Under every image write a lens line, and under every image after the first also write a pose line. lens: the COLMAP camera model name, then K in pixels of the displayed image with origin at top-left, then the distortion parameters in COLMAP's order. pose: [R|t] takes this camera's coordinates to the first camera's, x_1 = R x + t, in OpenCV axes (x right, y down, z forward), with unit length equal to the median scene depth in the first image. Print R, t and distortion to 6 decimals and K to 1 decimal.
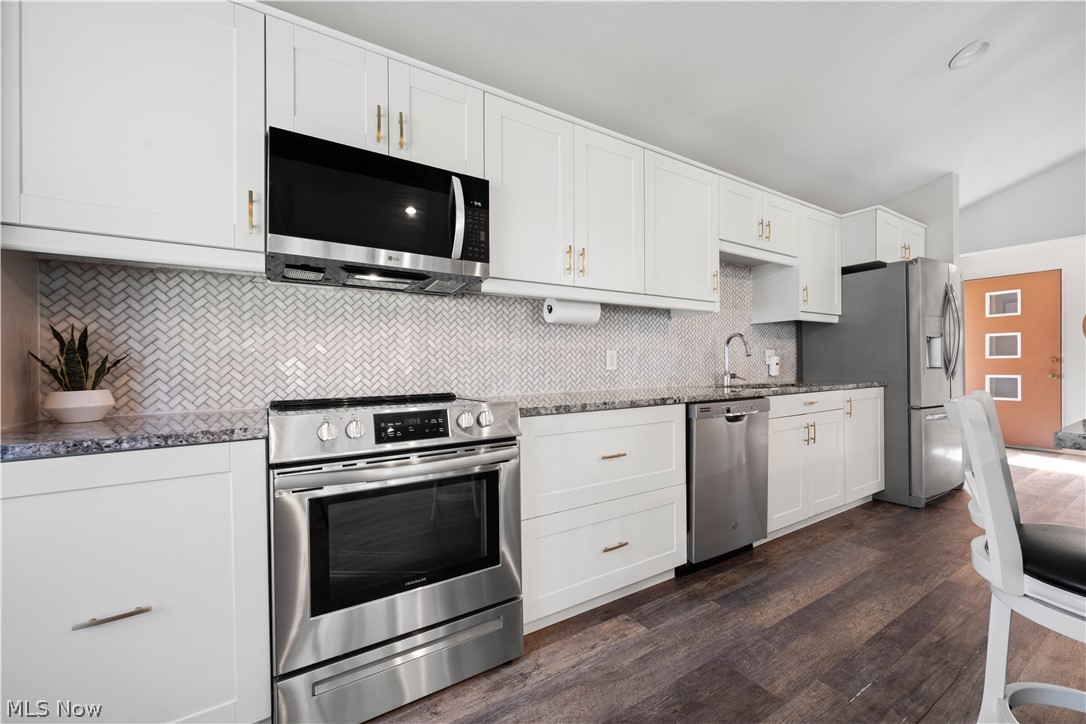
lens RADIAL K [[461.5, 0, 557.0], [0, 461.5, 361.0], [0, 0, 1]] dist [0.003087, -0.000221]
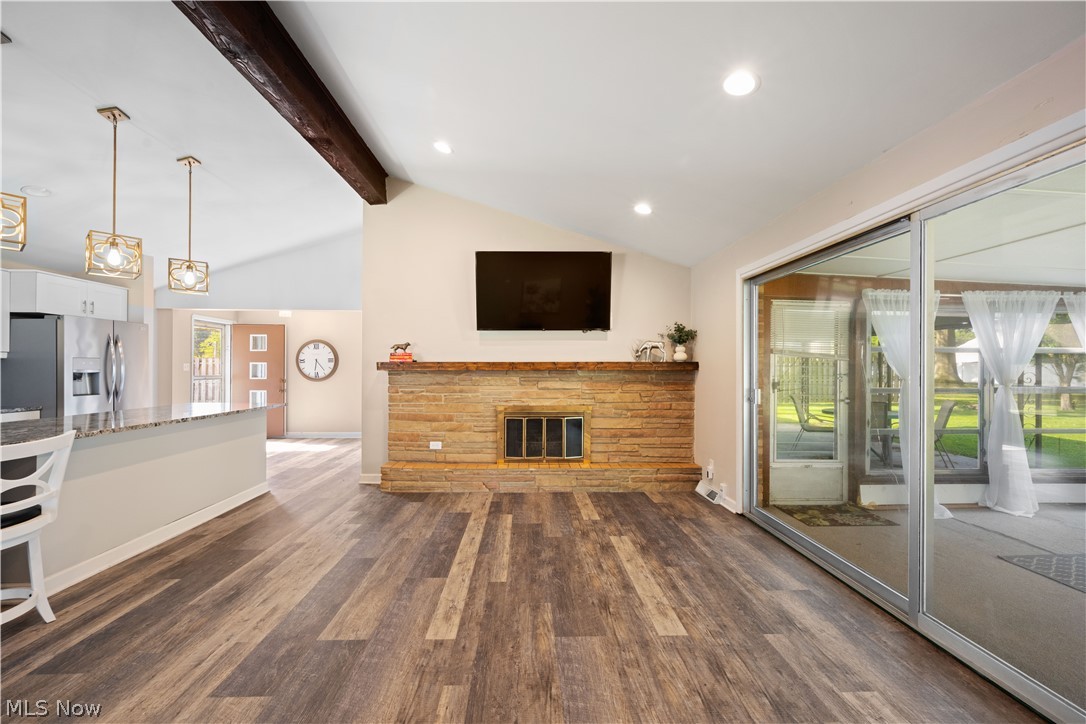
lens RADIAL K [[425.9, 0, 538.0], [0, 425.9, 365.3], [0, 0, 1]] dist [-0.003513, -0.000103]
pose [[0.518024, 0.016946, 0.855198, 0.804621], [-0.009582, 0.999856, -0.014008, -0.128050], [-0.855312, -0.000938, 0.518112, -1.561388]]
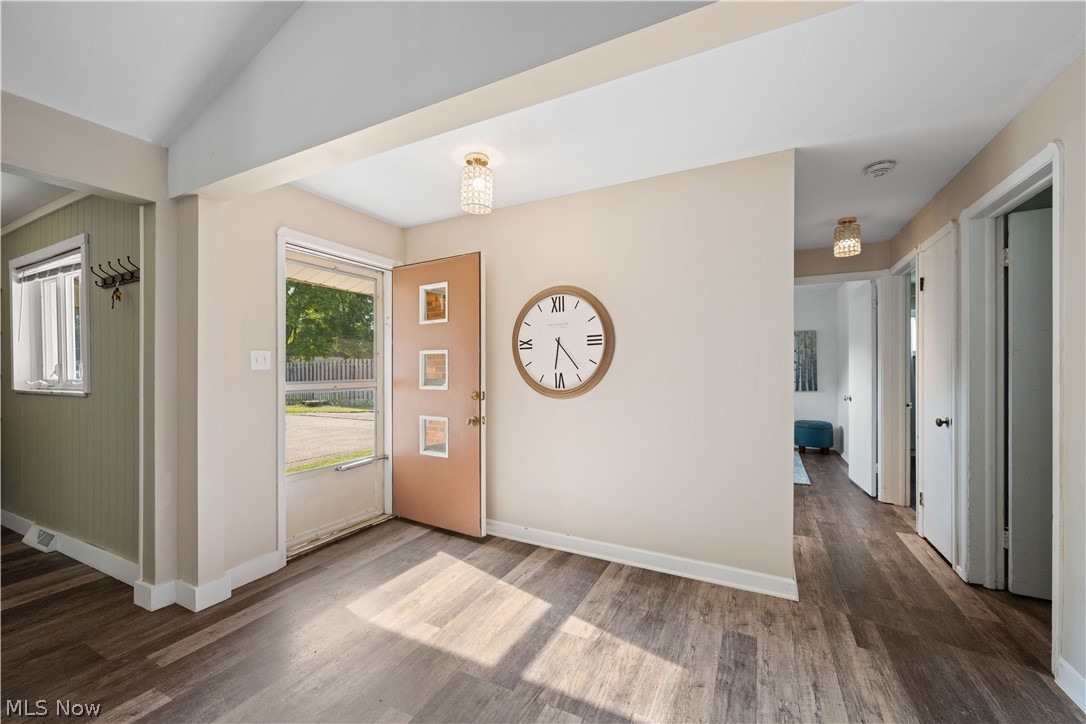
lens RADIAL K [[425.9, 0, 540.1], [0, 425.9, 367.4], [0, 0, 1]] dist [-0.003513, -0.000103]
pose [[0.877123, 0.007621, 0.480206, 2.540194], [-0.006487, 0.999971, -0.004020, -0.112099], [-0.480222, 0.000411, 0.877147, 1.291054]]
